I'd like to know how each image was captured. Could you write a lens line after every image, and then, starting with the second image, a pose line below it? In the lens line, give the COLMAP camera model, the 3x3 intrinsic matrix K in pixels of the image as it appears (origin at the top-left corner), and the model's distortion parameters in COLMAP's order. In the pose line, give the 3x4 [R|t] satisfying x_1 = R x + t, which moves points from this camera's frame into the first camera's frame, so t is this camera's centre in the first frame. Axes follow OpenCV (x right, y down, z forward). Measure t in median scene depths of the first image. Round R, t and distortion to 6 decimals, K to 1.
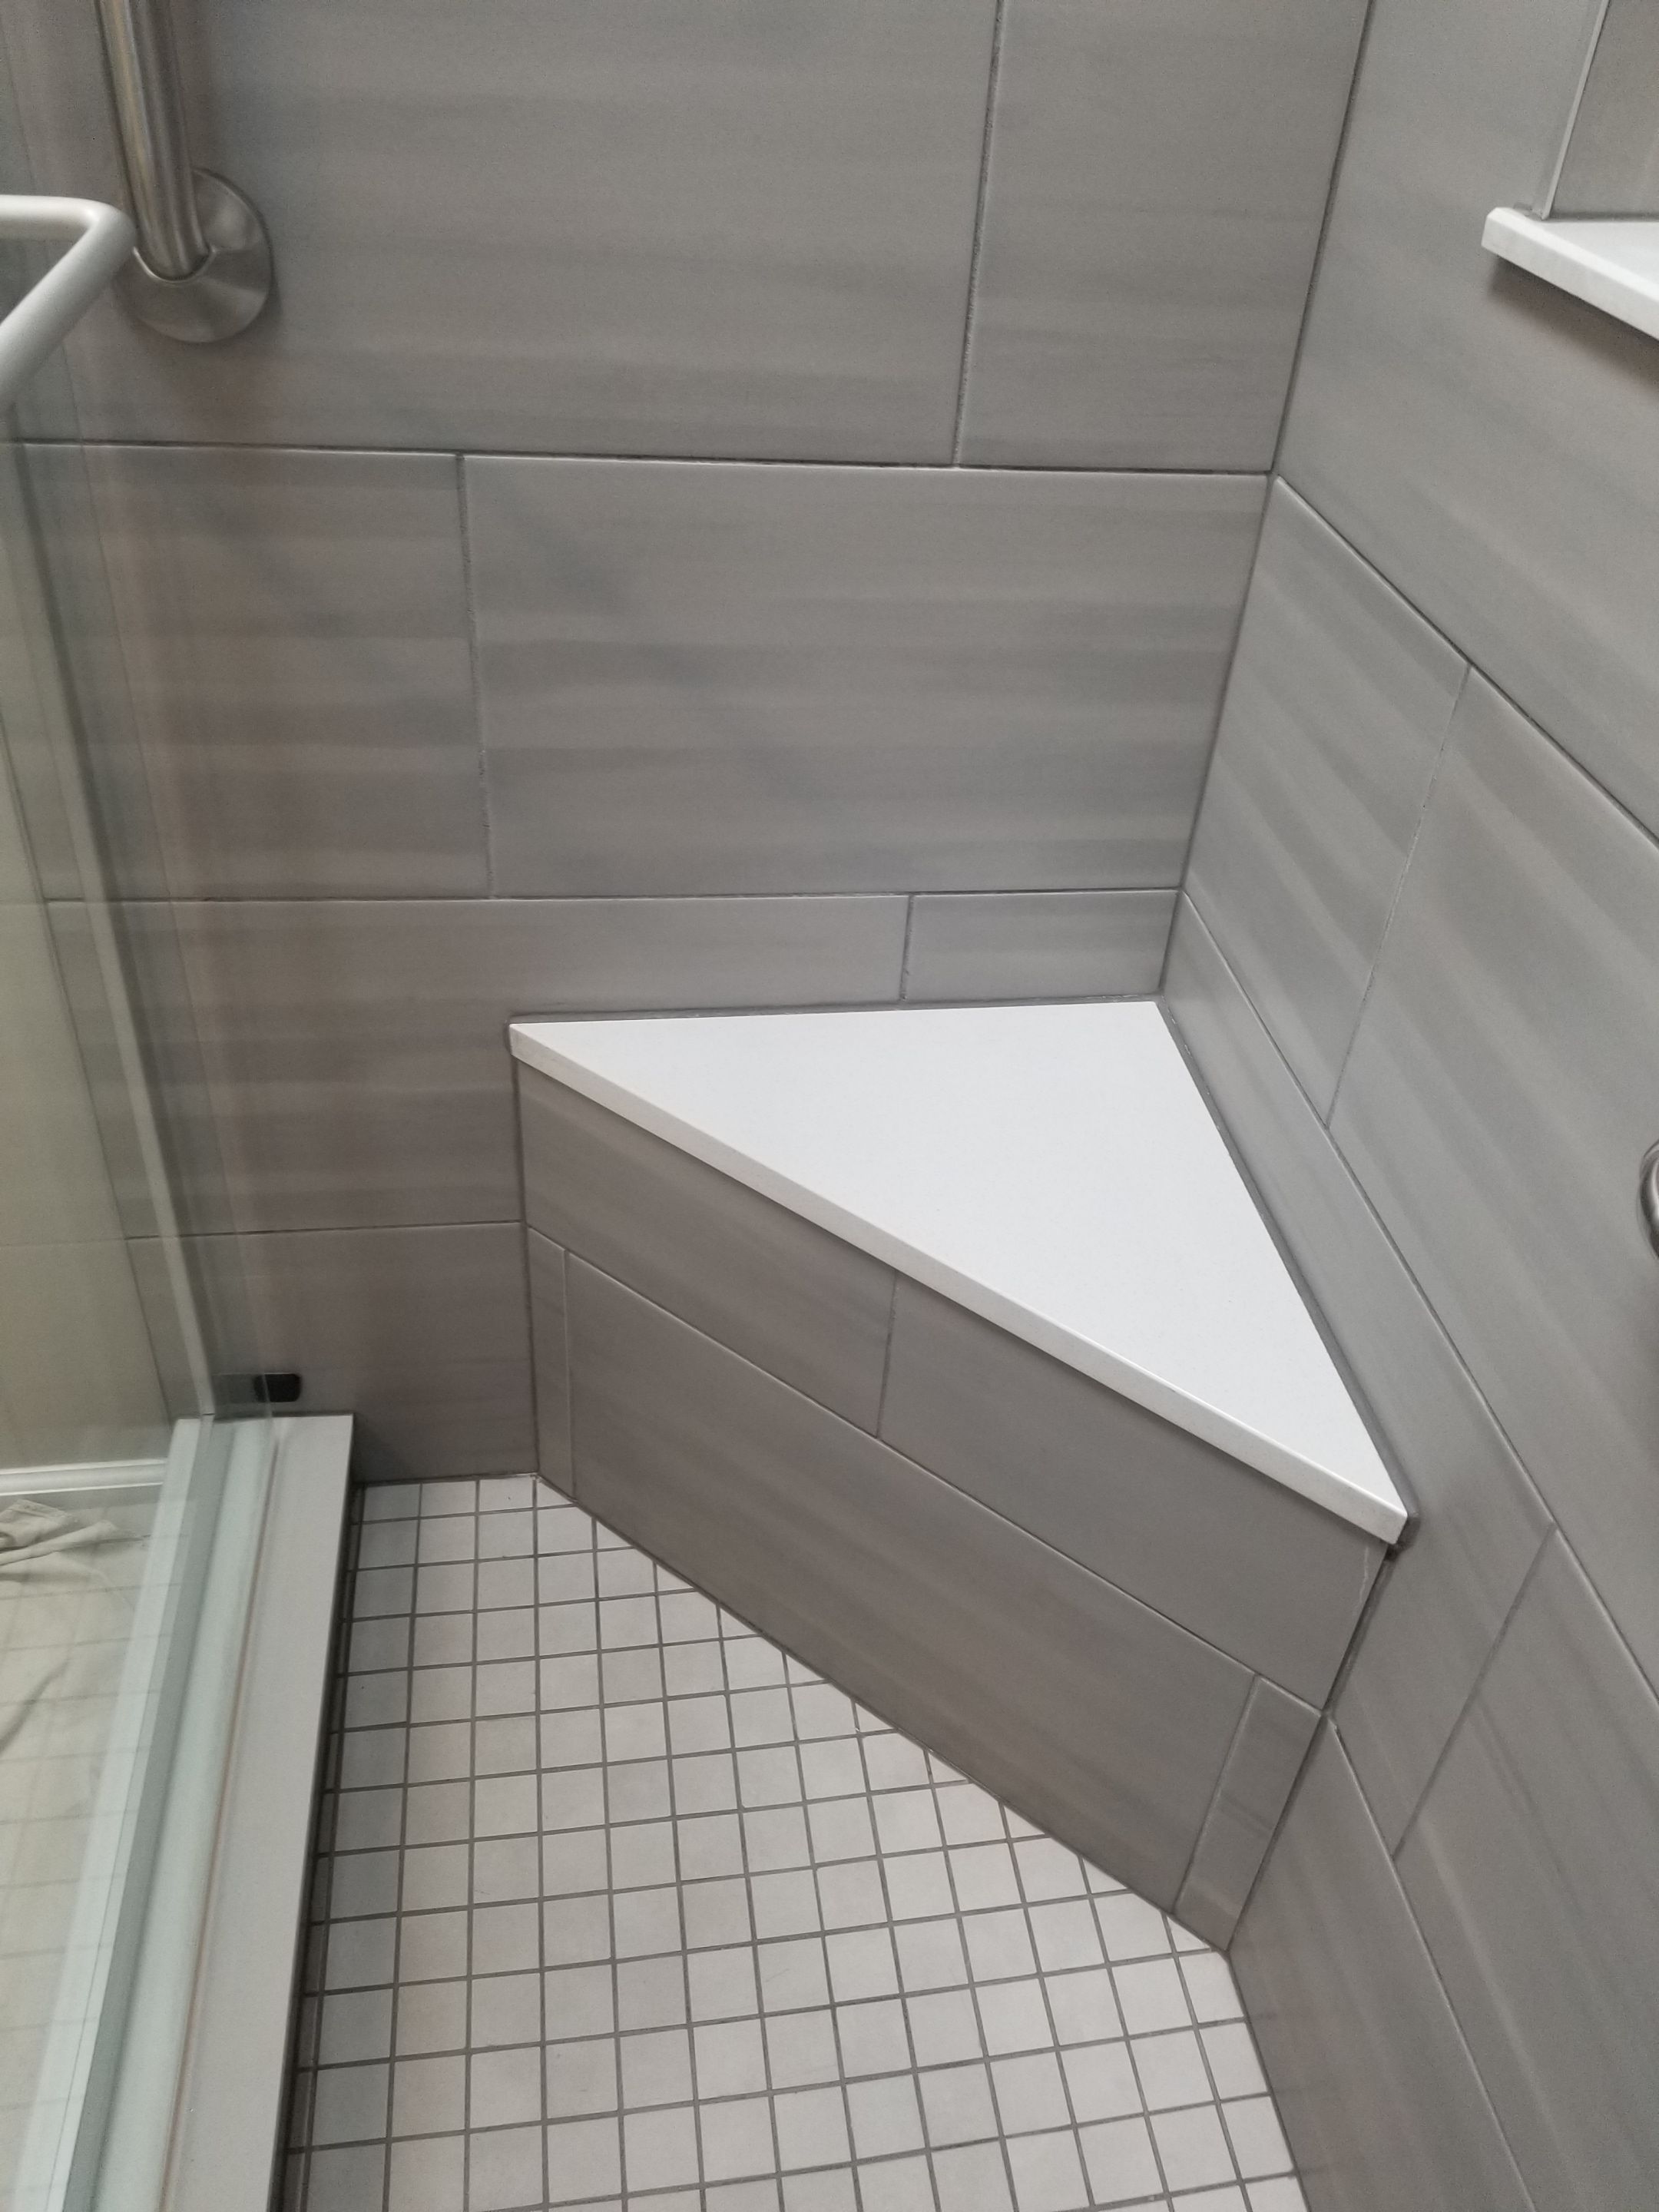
lens RADIAL K [[1730.3, 0, 861.6], [0, 1730.3, 1080.9], [0, 0, 1]] dist [0.070142, -0.113416]
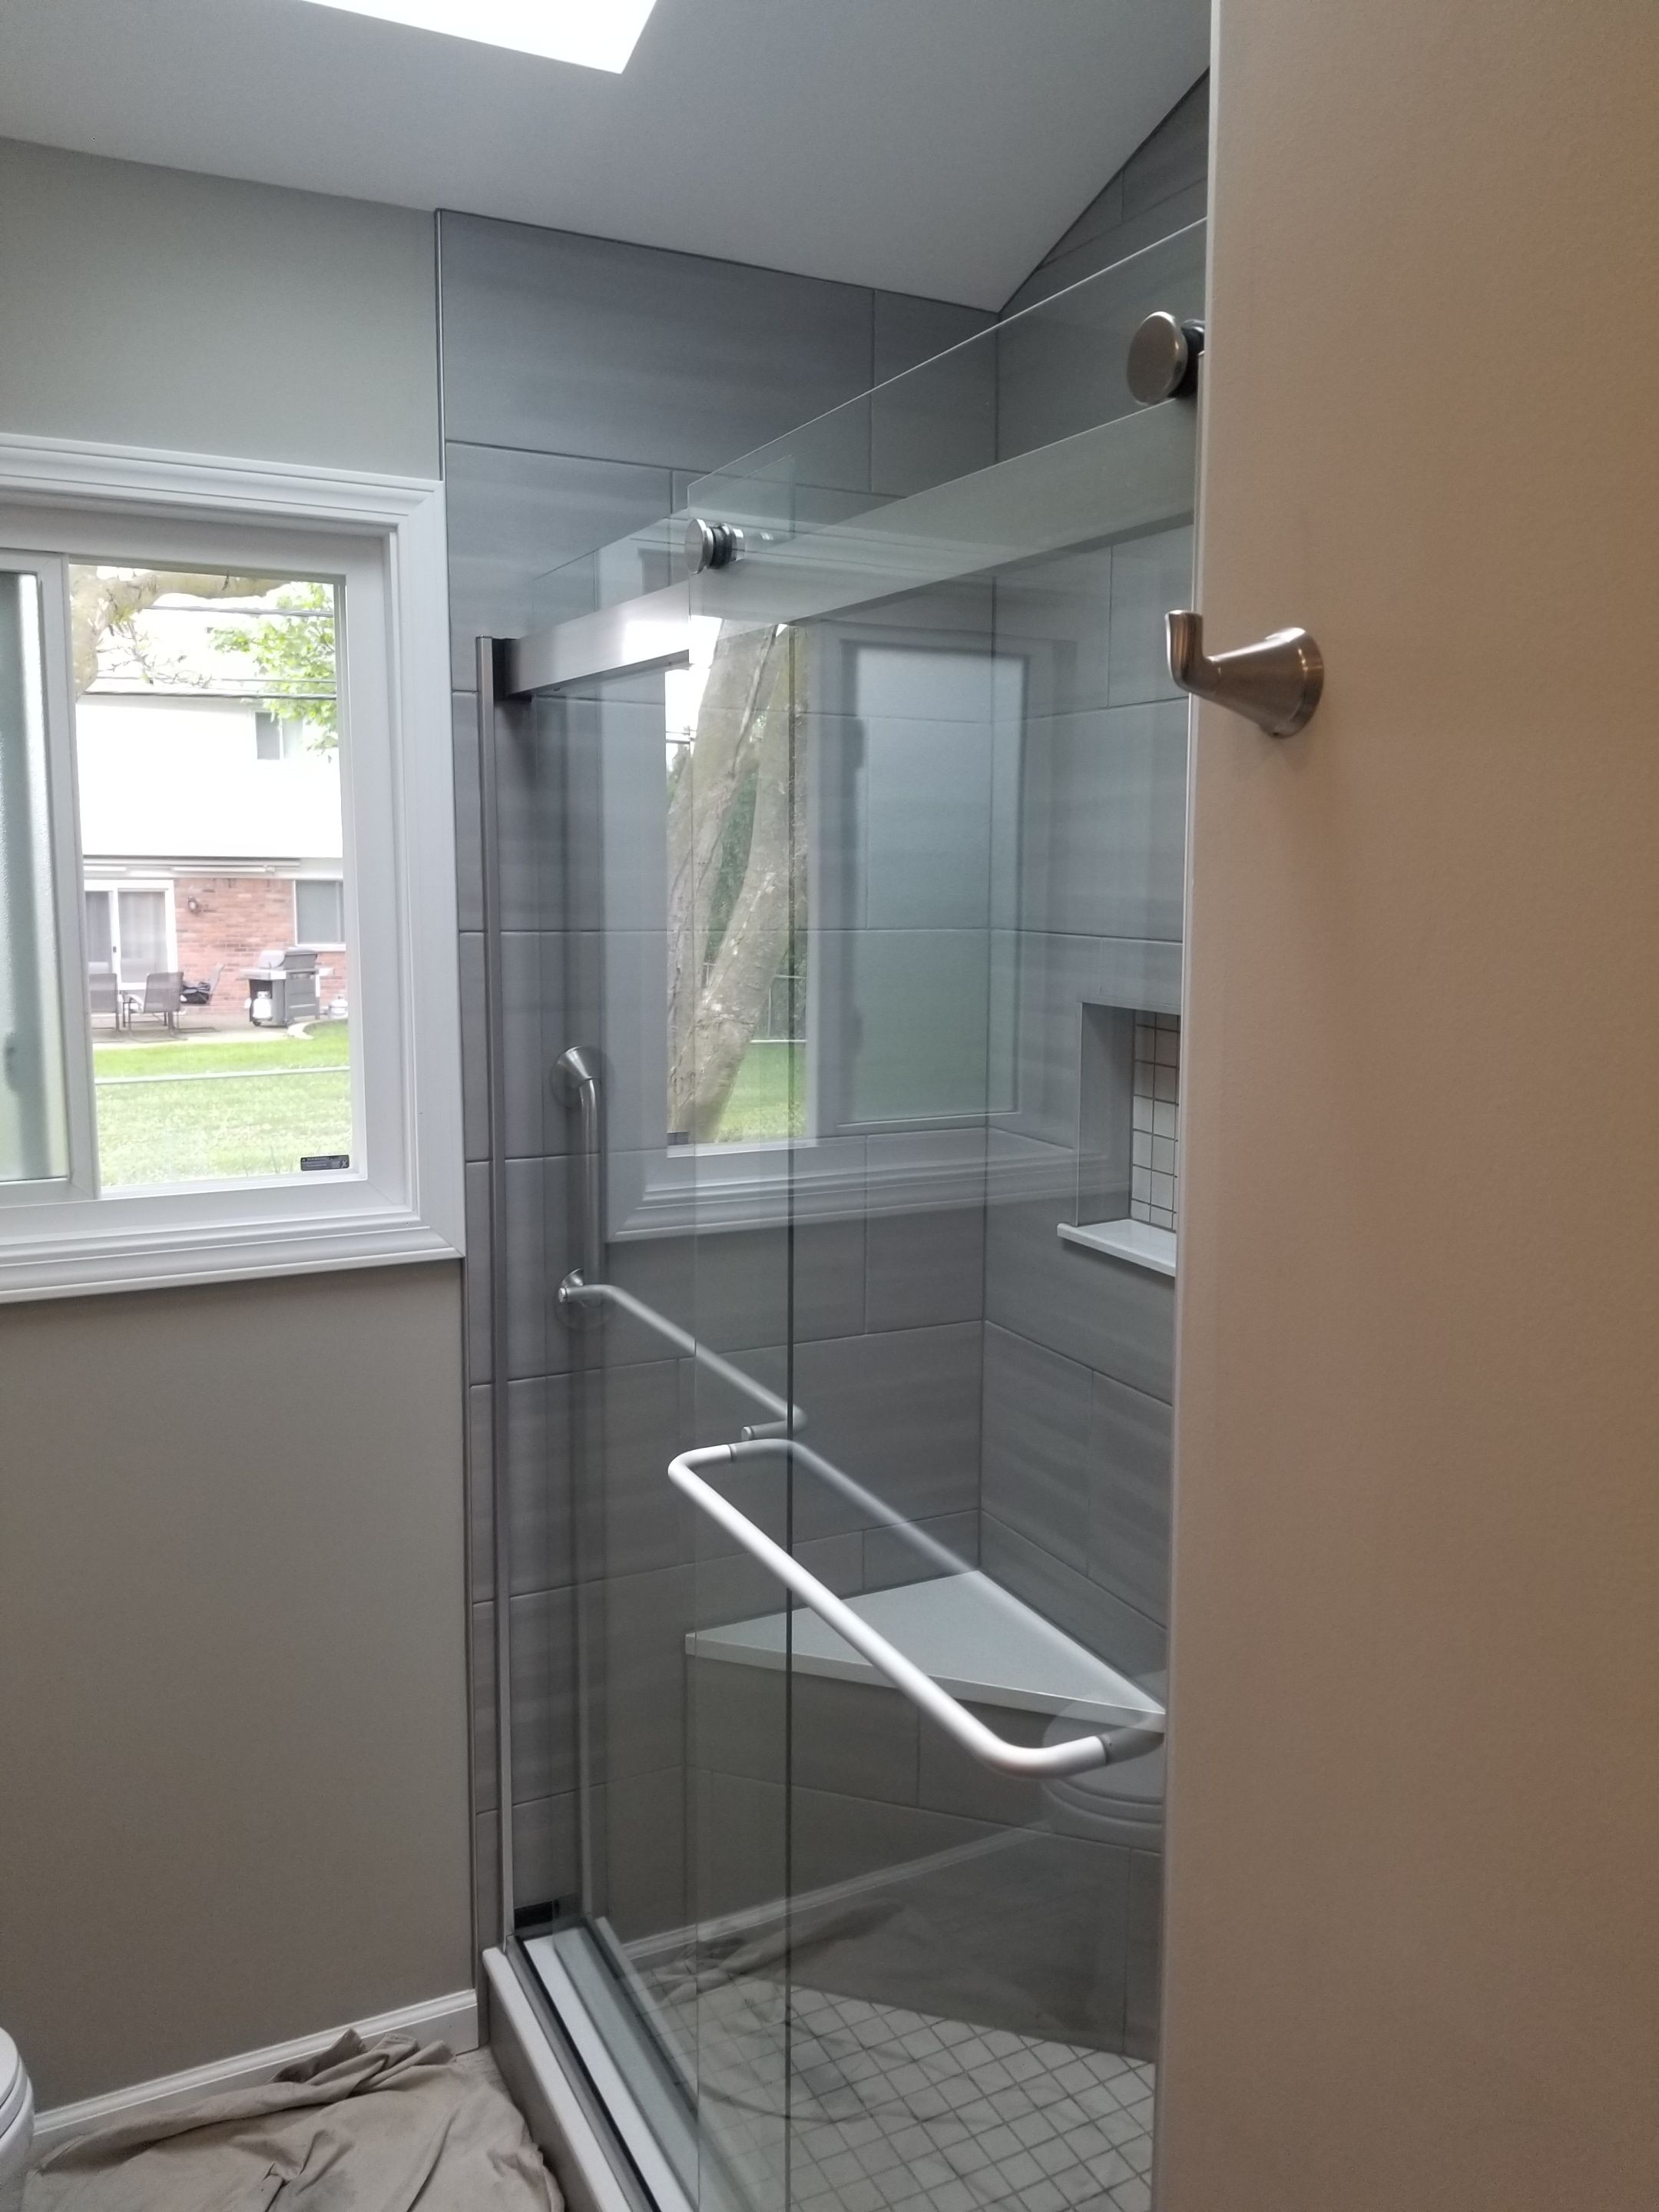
lens RADIAL K [[1730.3, 0, 830.6], [0, 1730.3, 1049.7], [0, 0, 1]] dist [0.070142, -0.113416]
pose [[0.950338, -0.093104, 0.296967, -0.605679], [0.229462, 0.854244, -0.466492, 0.384180], [-0.210250, 0.511468, 0.833184, -1.089540]]
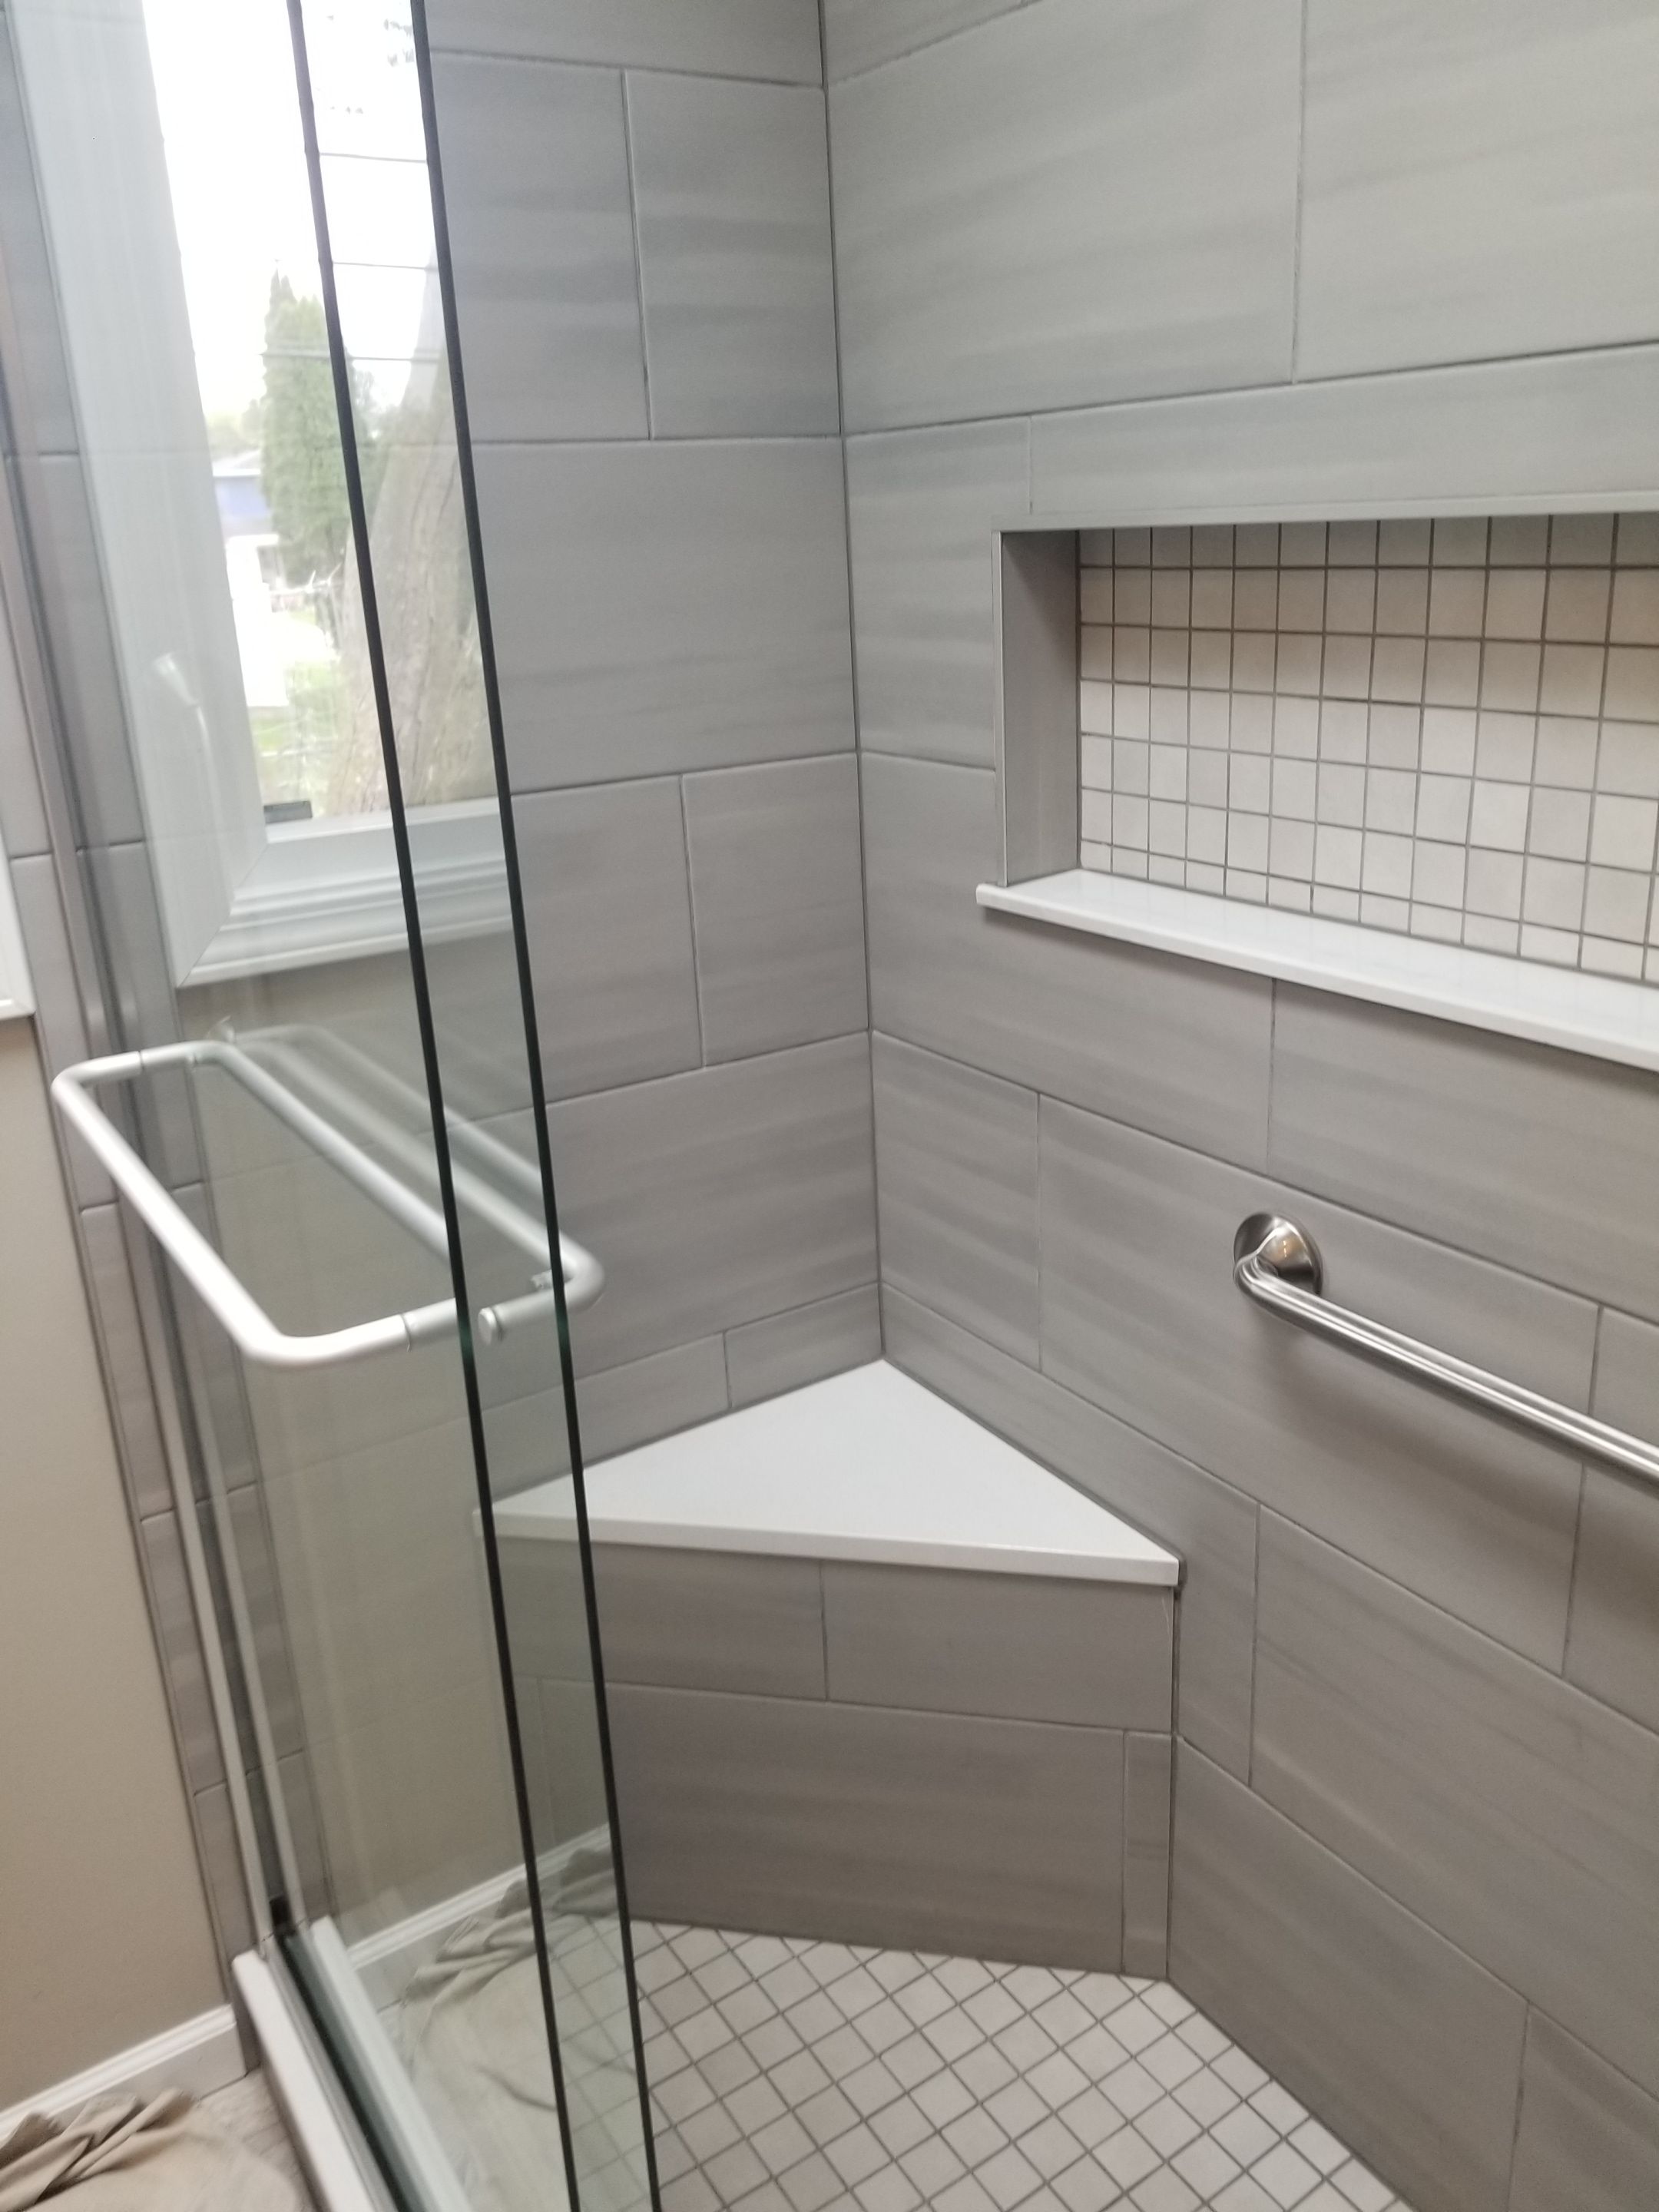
lens RADIAL K [[1730.3, 0, 835.9], [0, 1730.3, 1088.7], [0, 0, 1]] dist [0.070142, -0.113416]
pose [[0.906065, -0.236194, 0.351082, -0.377295], [0.334077, 0.908522, -0.250961, 0.114875], [-0.259690, 0.344675, 0.902087, -0.476476]]
